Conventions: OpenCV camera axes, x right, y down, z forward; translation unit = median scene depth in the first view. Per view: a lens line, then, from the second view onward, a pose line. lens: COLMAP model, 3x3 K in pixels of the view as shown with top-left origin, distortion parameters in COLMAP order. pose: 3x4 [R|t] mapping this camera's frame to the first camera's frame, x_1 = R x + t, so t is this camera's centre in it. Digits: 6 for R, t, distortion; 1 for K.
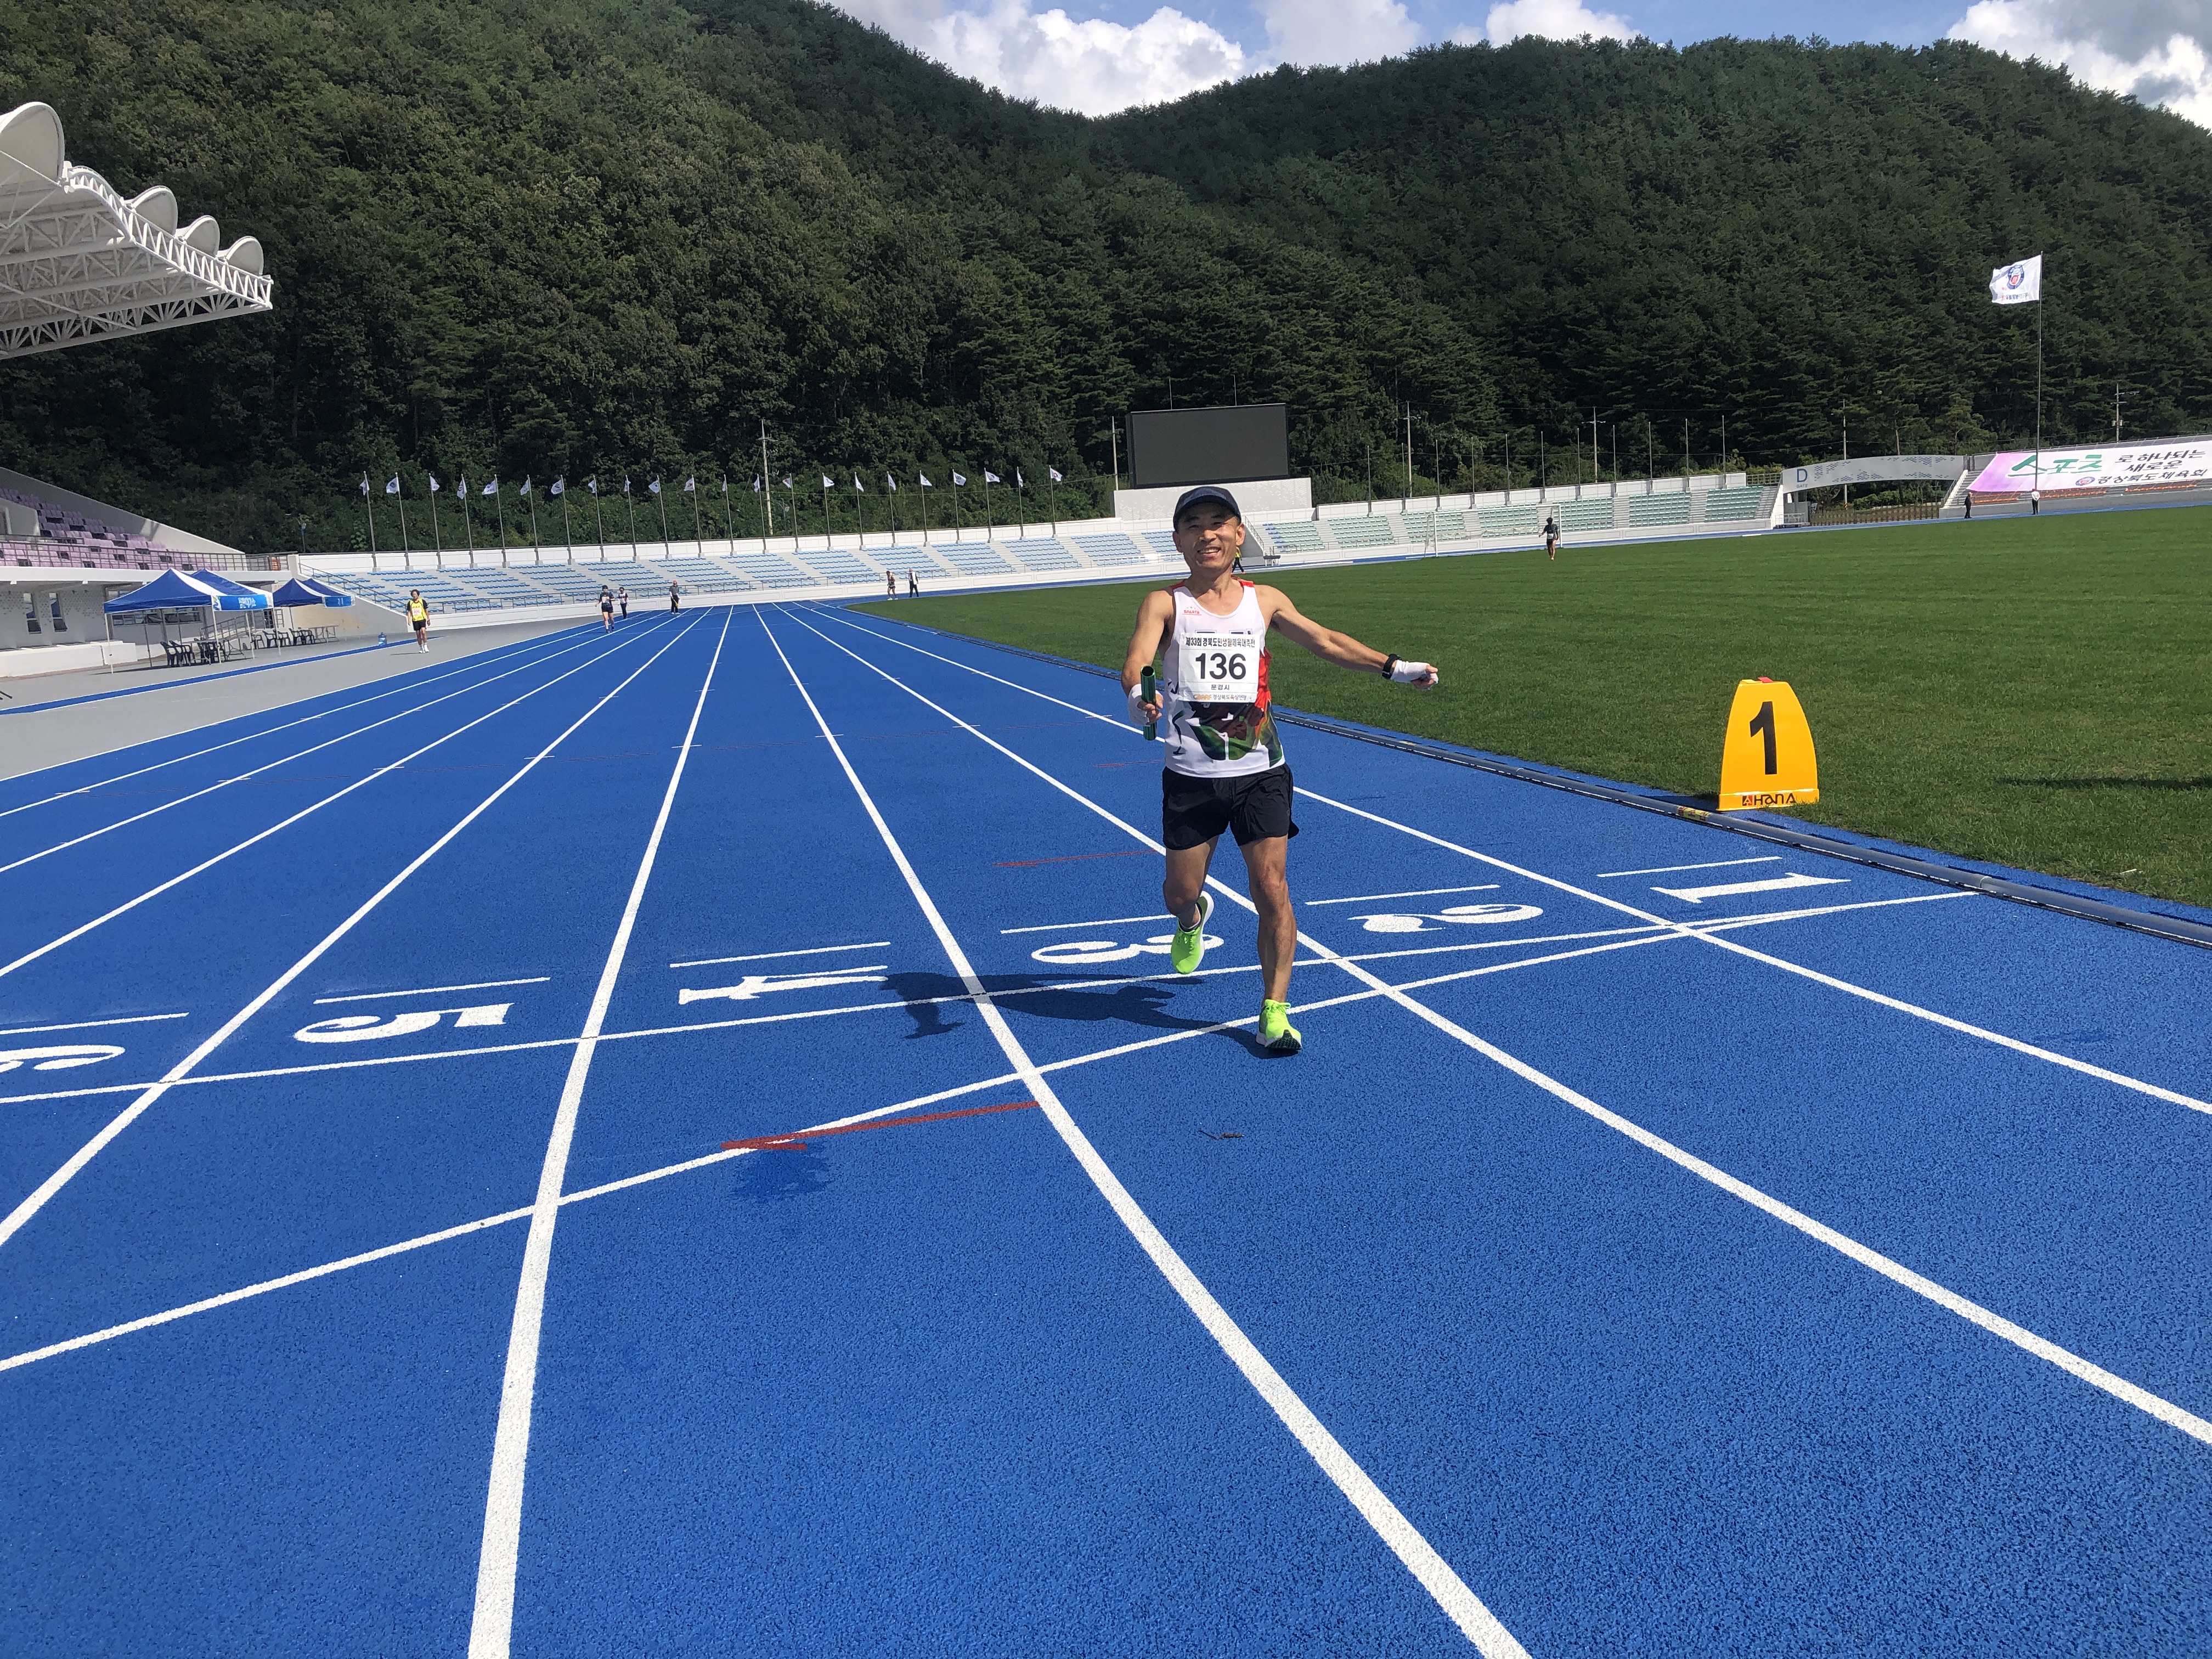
lens RADIAL K [[1832.7, 0, 1044.5], [0, 1832.7, 854.8], [0, 0, 1]] dist [0.014626, -0.015903]
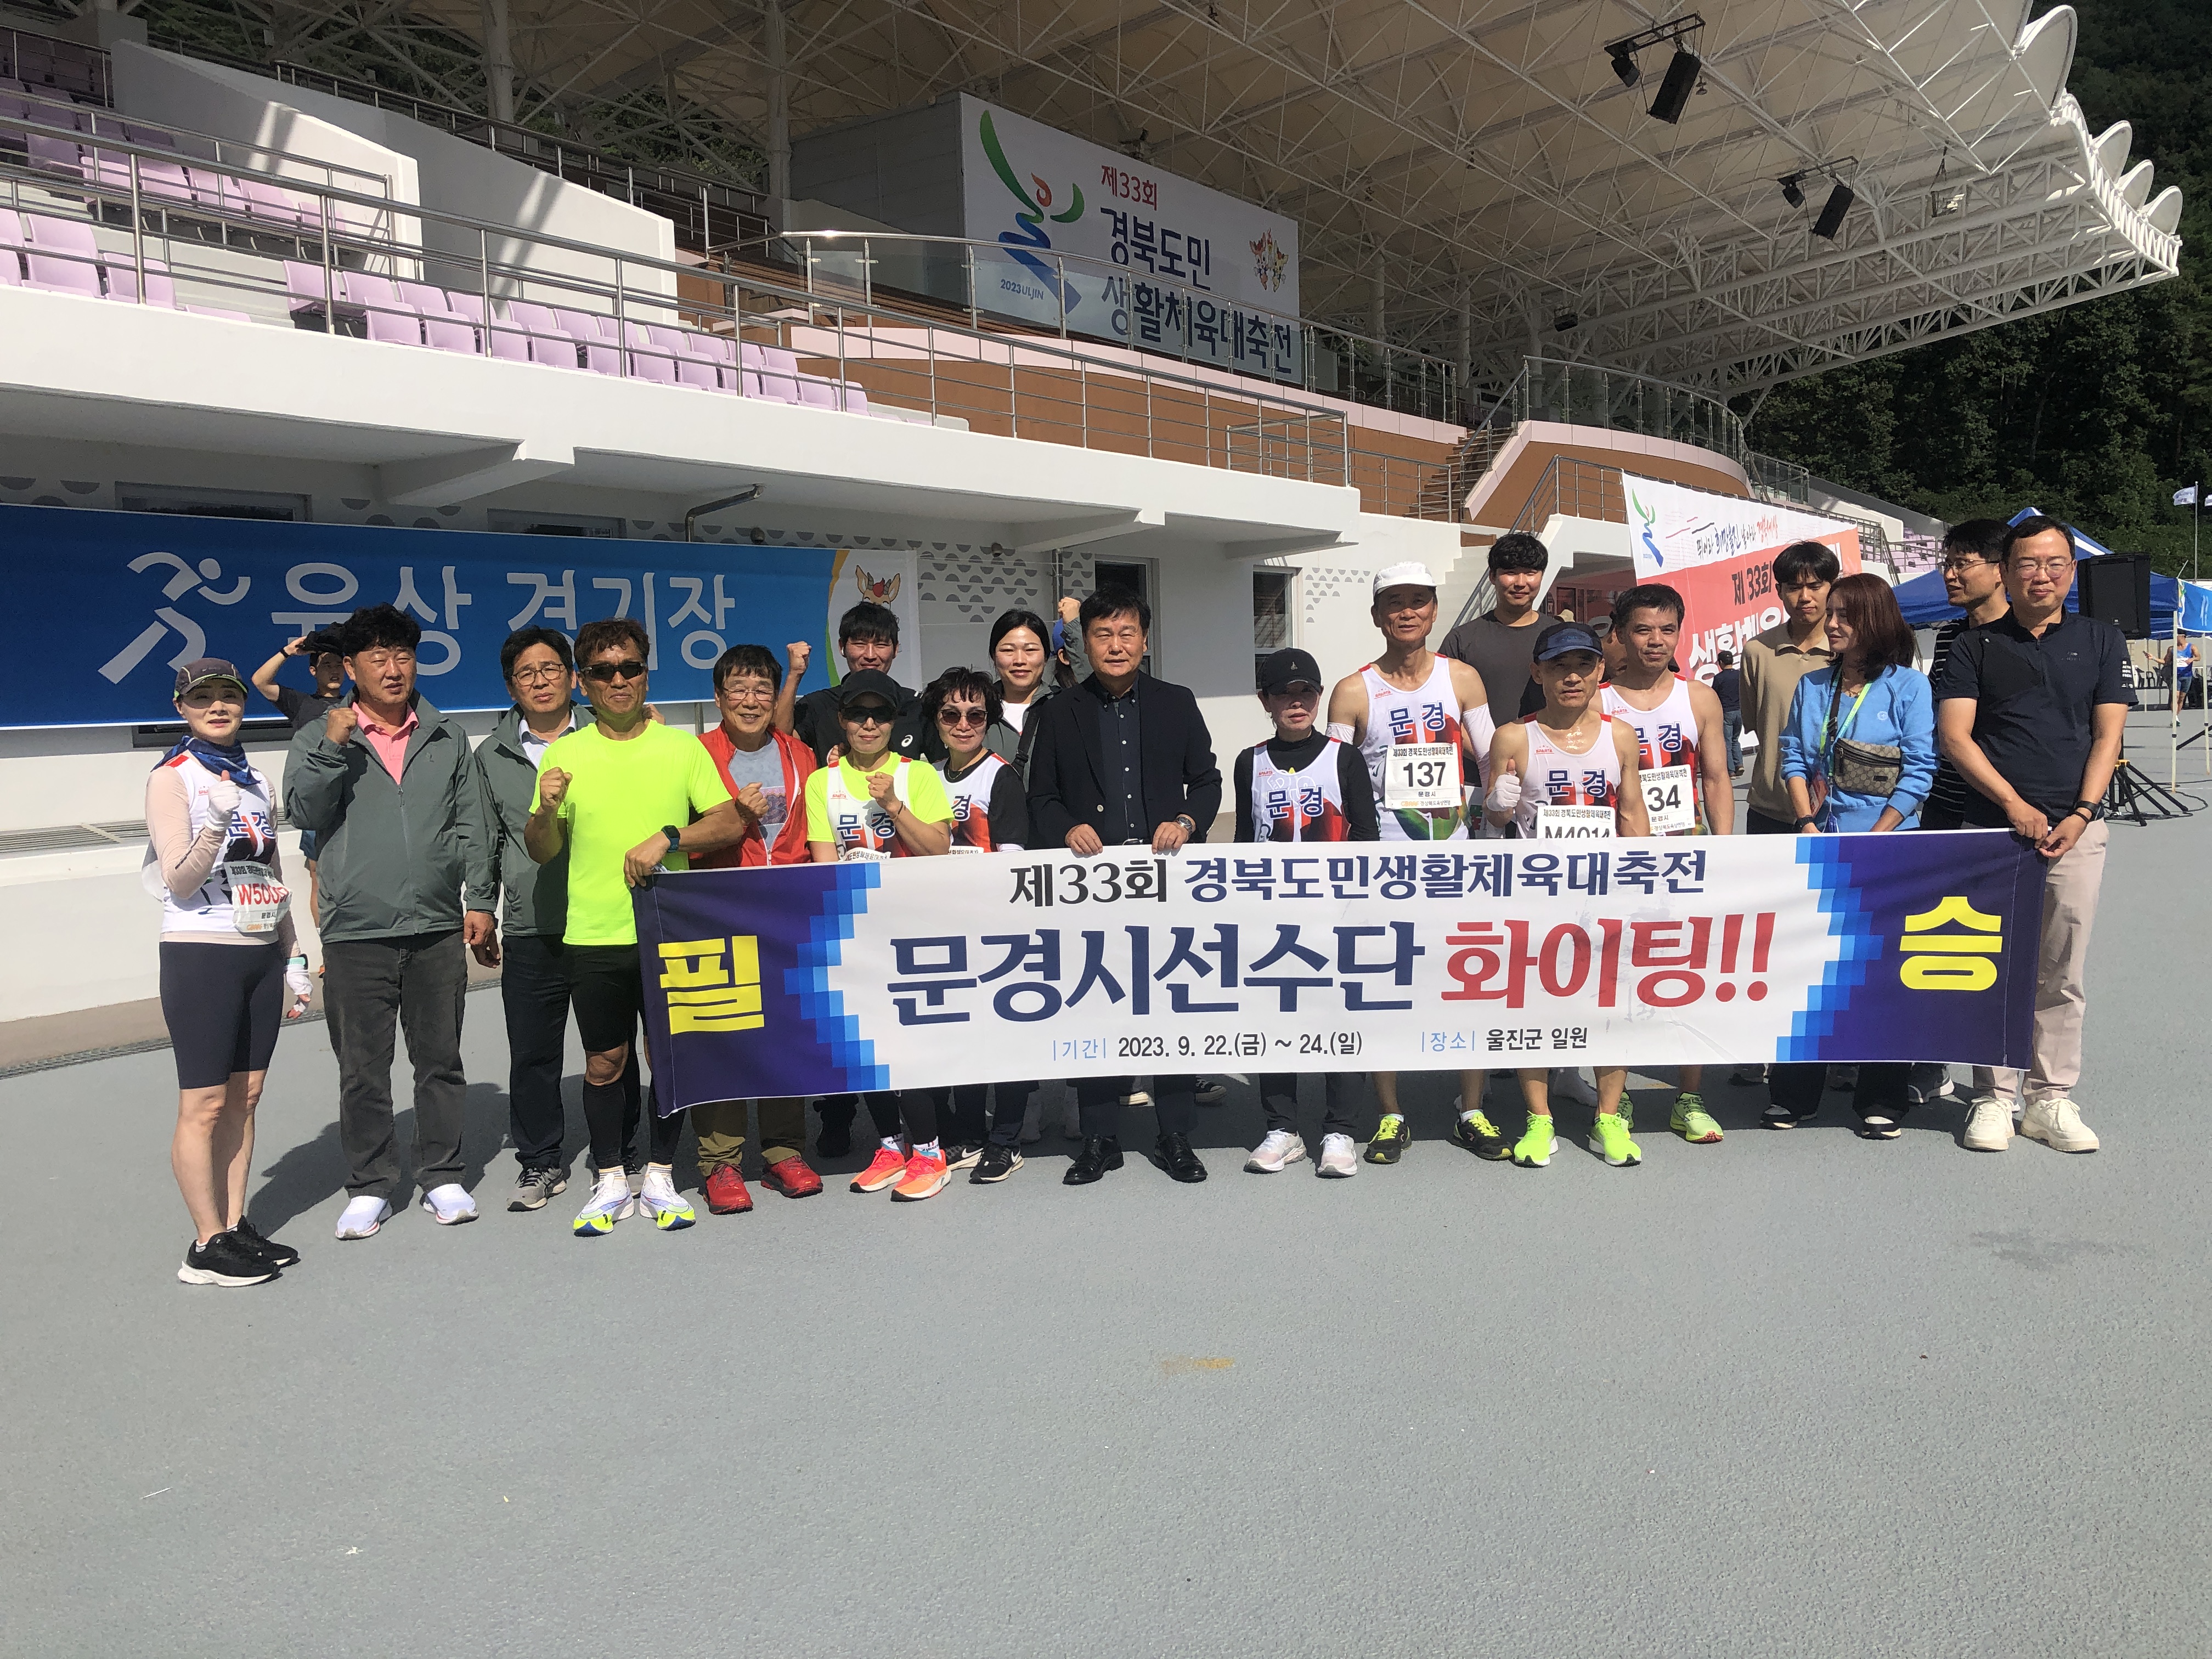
lens RADIAL K [[1832.7, 0, 1084.3], [0, 1832.7, 812.9], [0, 0, 1]] dist [0.014626, -0.015903]
pose [[0.713813, 0.084232, -0.695252, -0.089927], [-0.118221, 0.992987, -0.001074, -0.000187], [0.690286, 0.082960, 0.718765, 0.047086]]
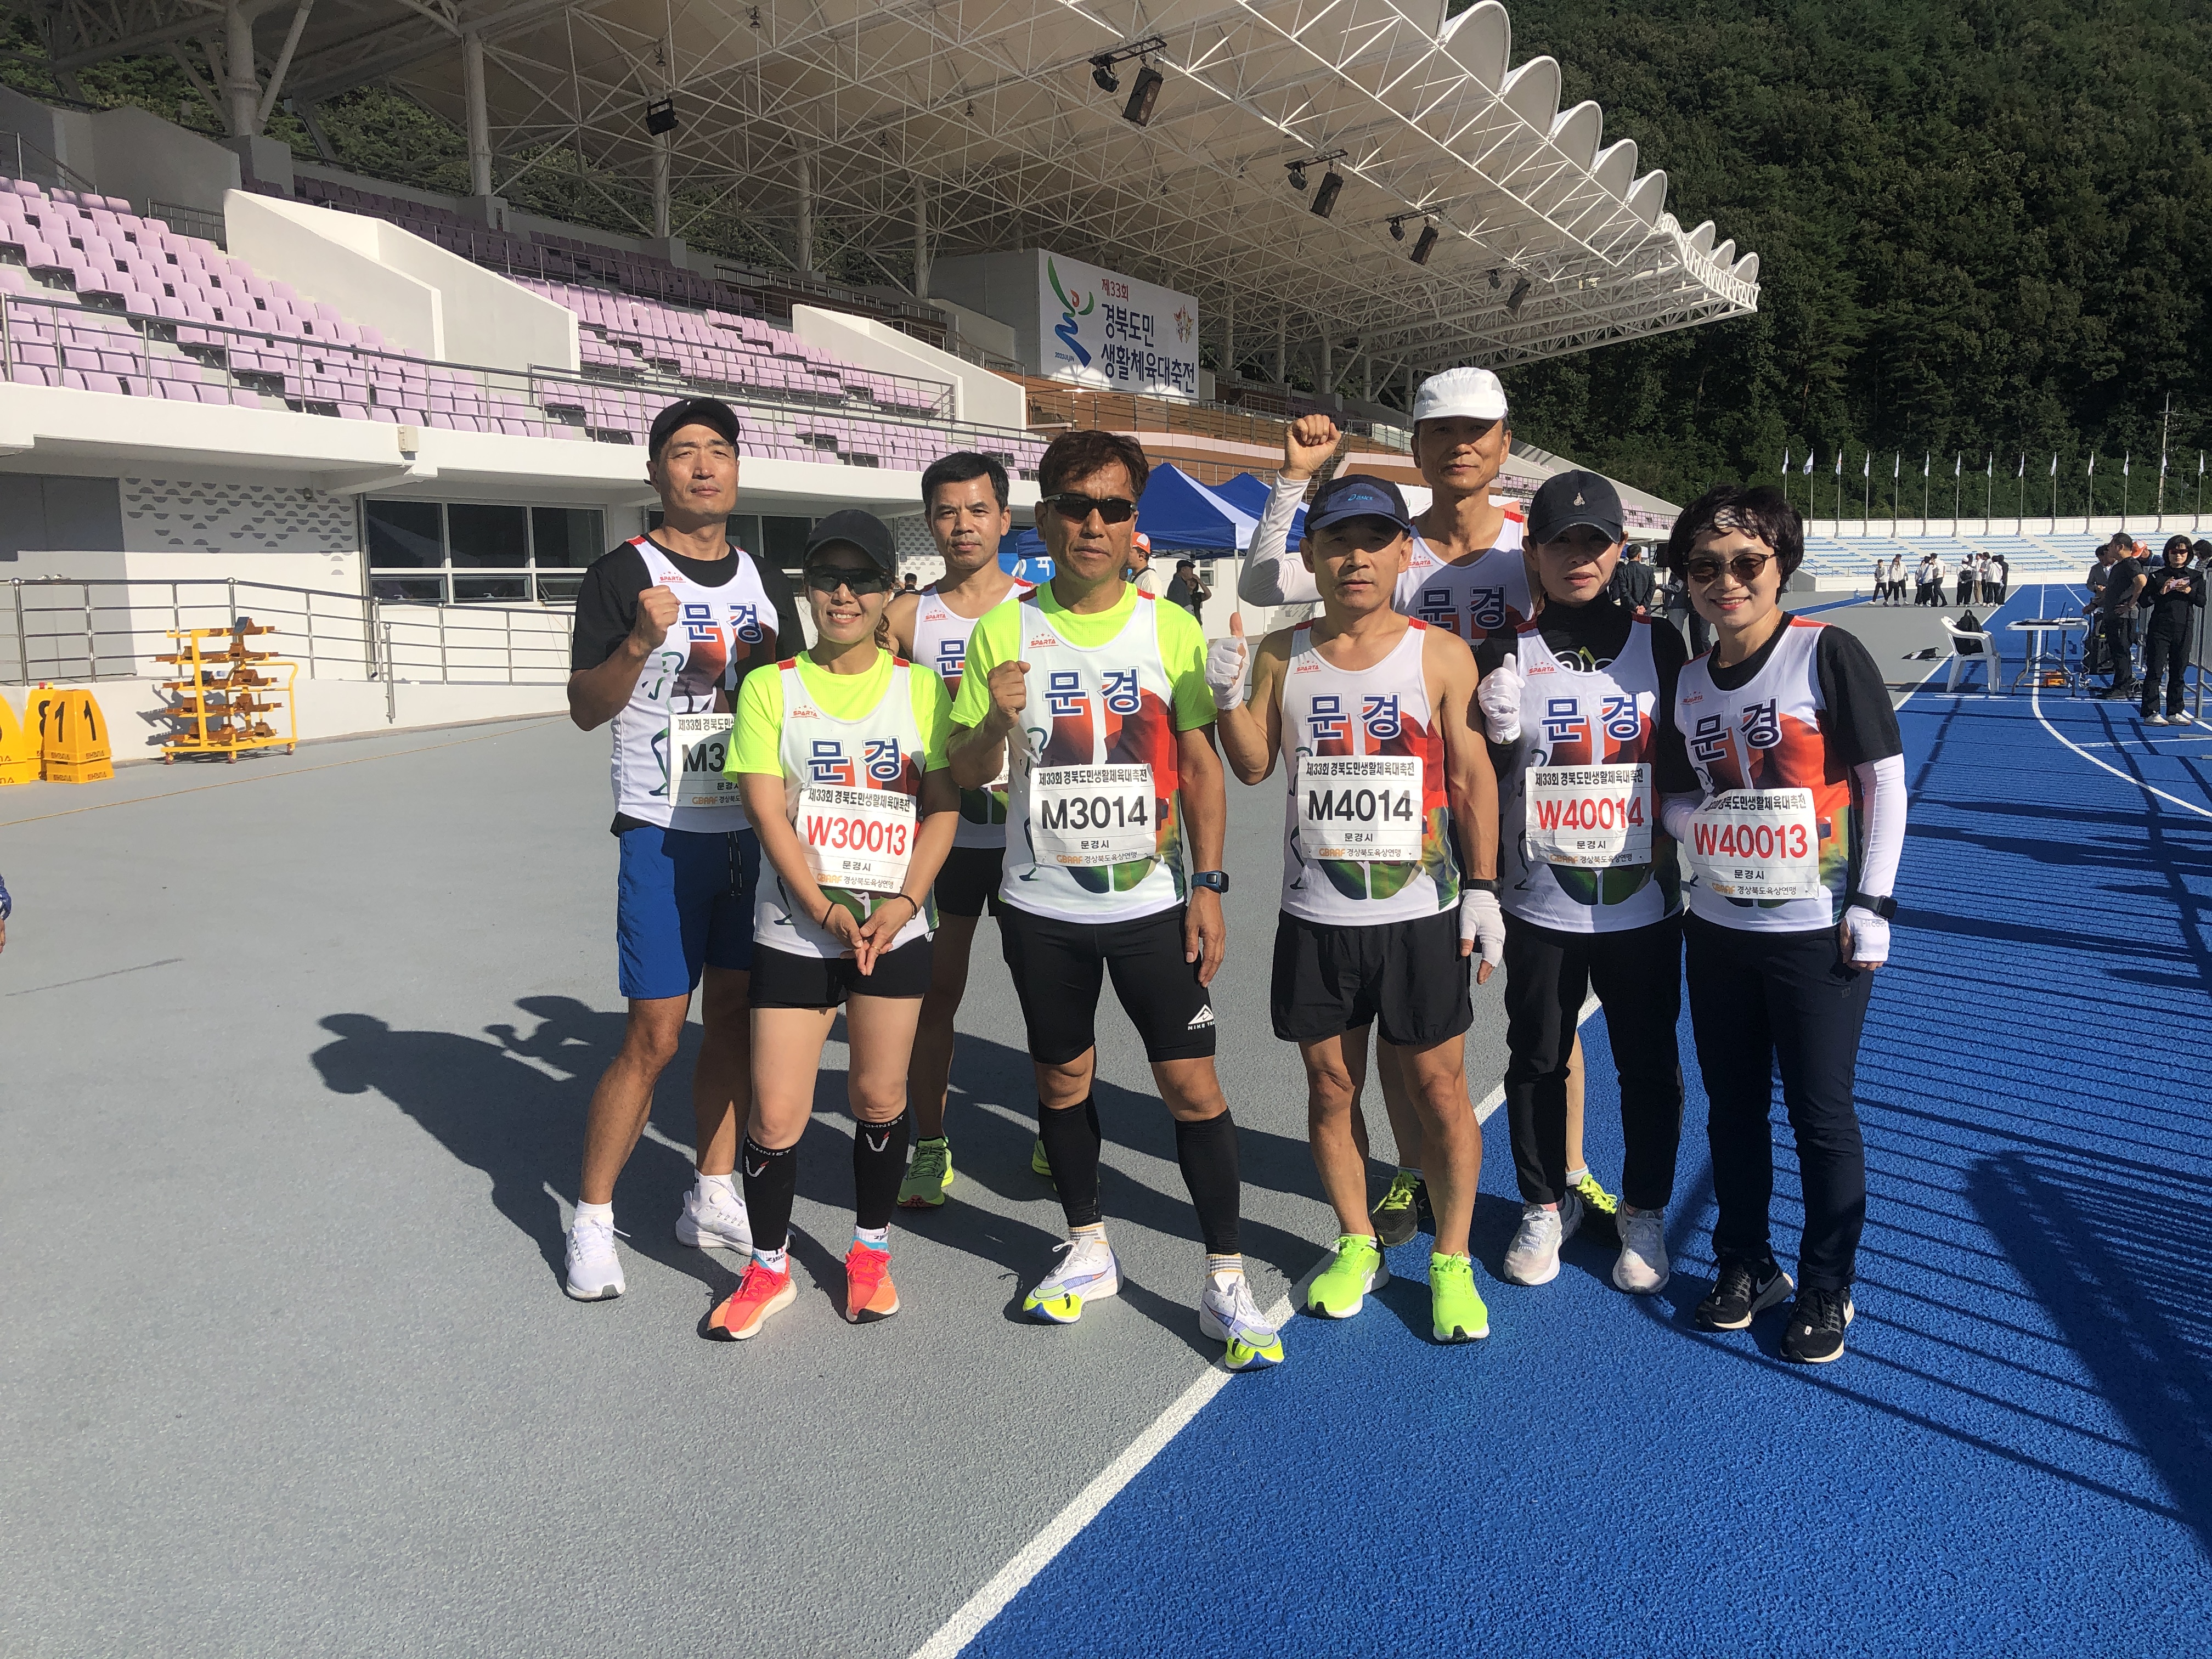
lens RADIAL K [[1832.7, 0, 1099.3], [0, 1832.7, 848.2], [0, 0, 1]] dist [0.014626, -0.015903]
pose [[0.804802, 0.134053, -0.578208, -0.015823], [-0.126387, 0.990525, 0.053728, 0.017911], [0.579932, 0.029837, 0.814119, -0.100494]]
